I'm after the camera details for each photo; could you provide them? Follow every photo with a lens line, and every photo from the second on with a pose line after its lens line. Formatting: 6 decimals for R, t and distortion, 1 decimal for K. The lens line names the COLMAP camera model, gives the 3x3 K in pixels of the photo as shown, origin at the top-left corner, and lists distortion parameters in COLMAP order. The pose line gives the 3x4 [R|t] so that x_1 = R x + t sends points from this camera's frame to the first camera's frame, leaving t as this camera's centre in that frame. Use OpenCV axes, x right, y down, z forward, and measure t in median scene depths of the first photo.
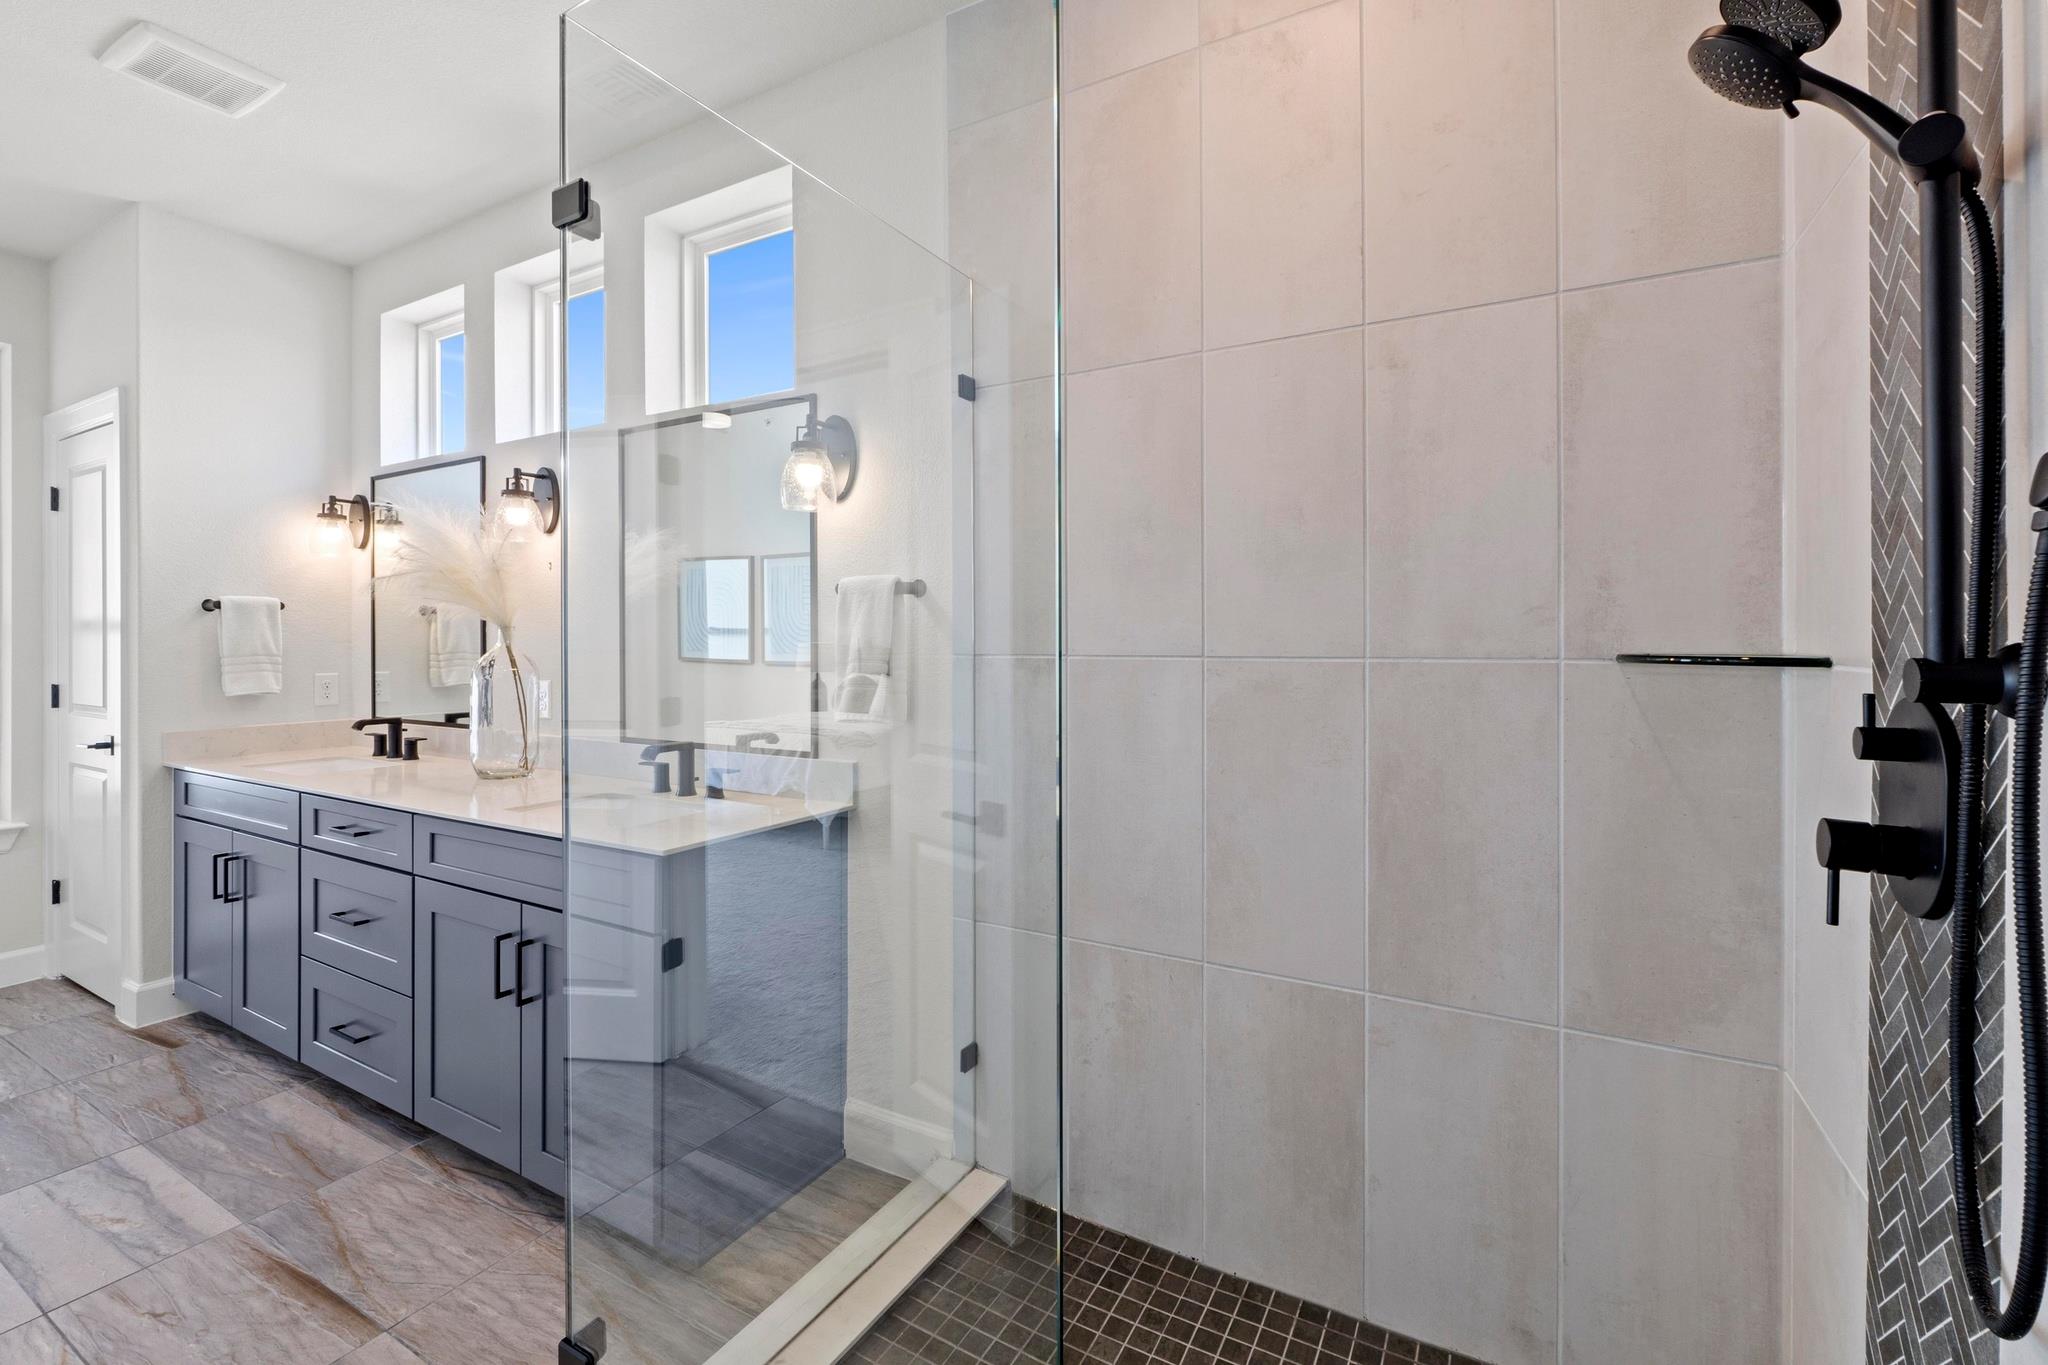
lens RADIAL K [[890.3, 0, 1001.8], [0, 890.3, 654.5], [0, 0, 1]] dist [-0.000718, -0.001221]
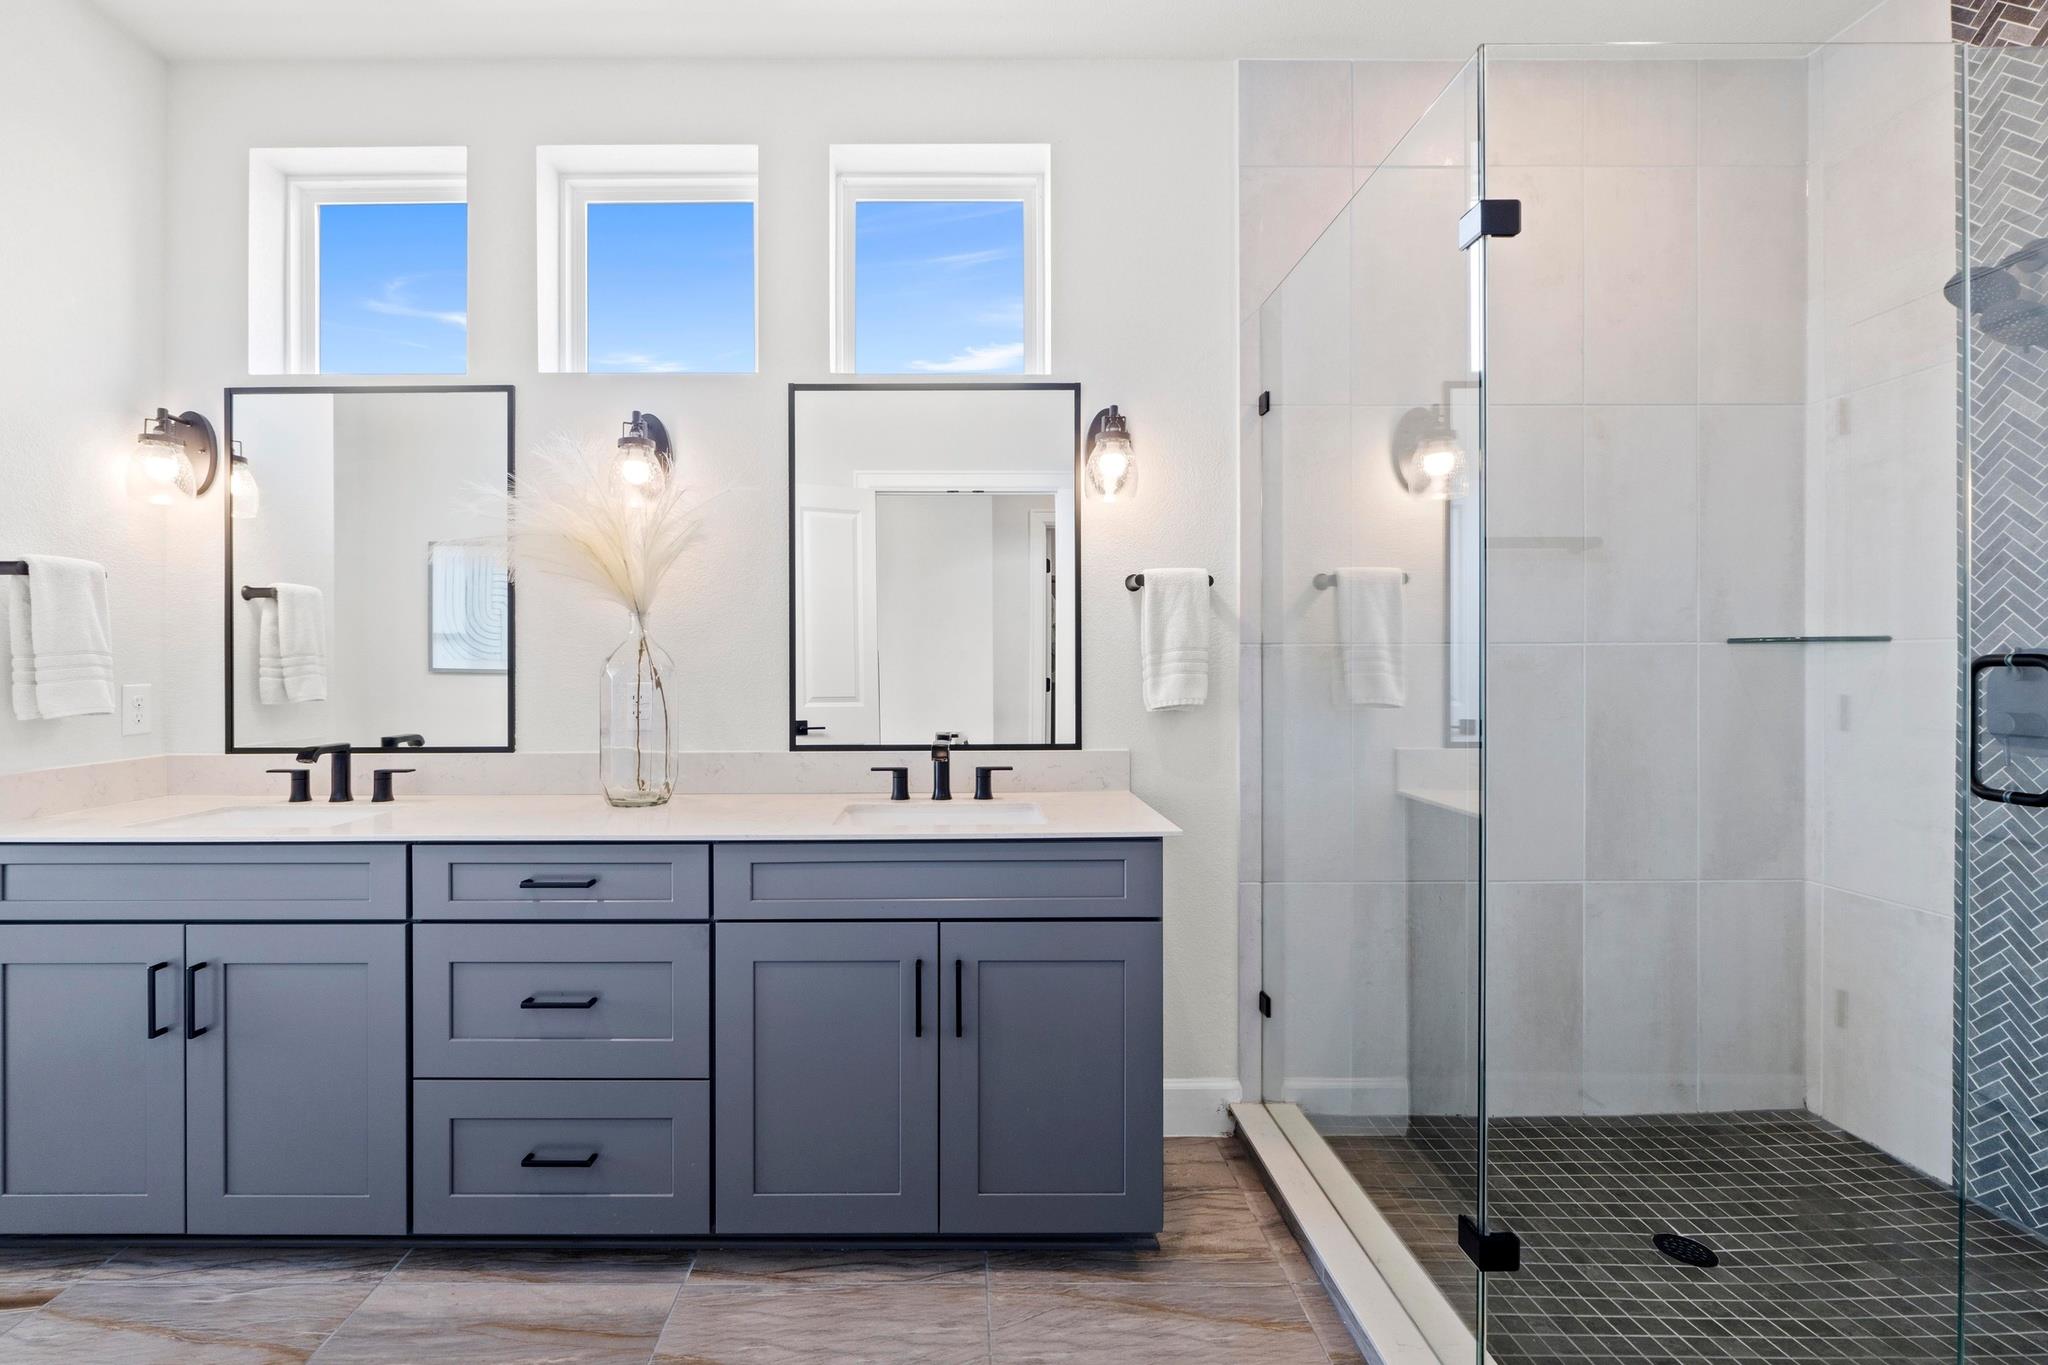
lens RADIAL K [[890.3, 0, 1036.6], [0, 890.3, 680.2], [0, 0, 1]] dist [-0.000718, -0.001221]
pose [[0.860537, -0.014347, 0.509185, -0.667564], [0.011502, 0.999896, 0.008735, 0.025922], [-0.509257, -0.001660, 0.860613, 0.148318]]
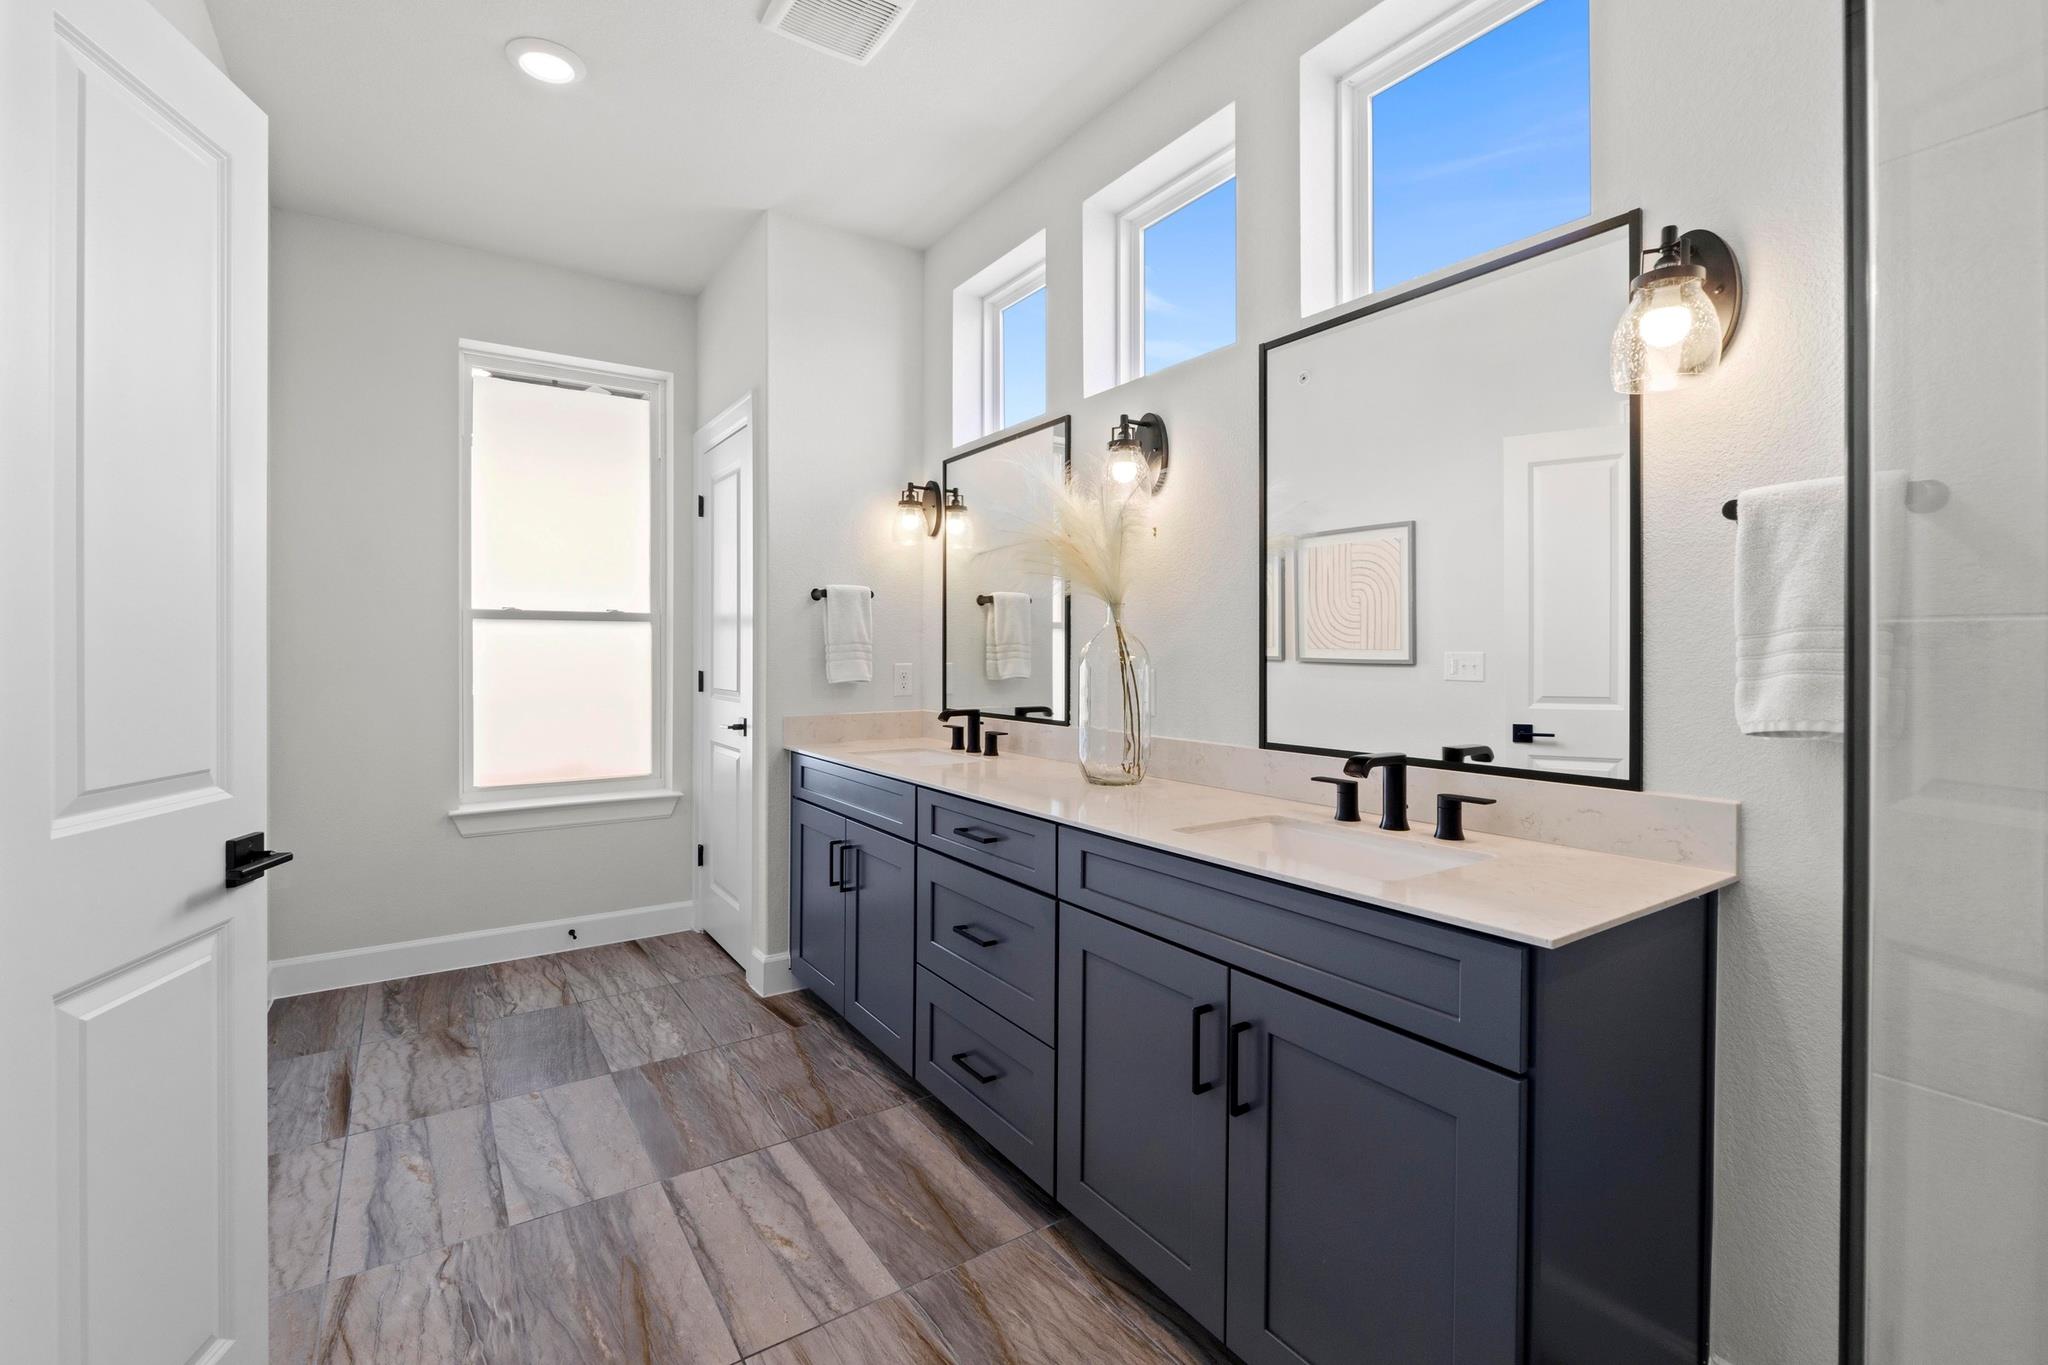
lens RADIAL K [[890.3, 0, 961.0], [0, 890.3, 665.5], [0, 0, 1]] dist [-0.000718, -0.001221]
pose [[0.880466, 0.007132, -0.474055, -0.291912], [-0.006551, 0.999974, 0.002877, 0.025921], [0.474064, 0.000572, 0.880490, 0.197206]]
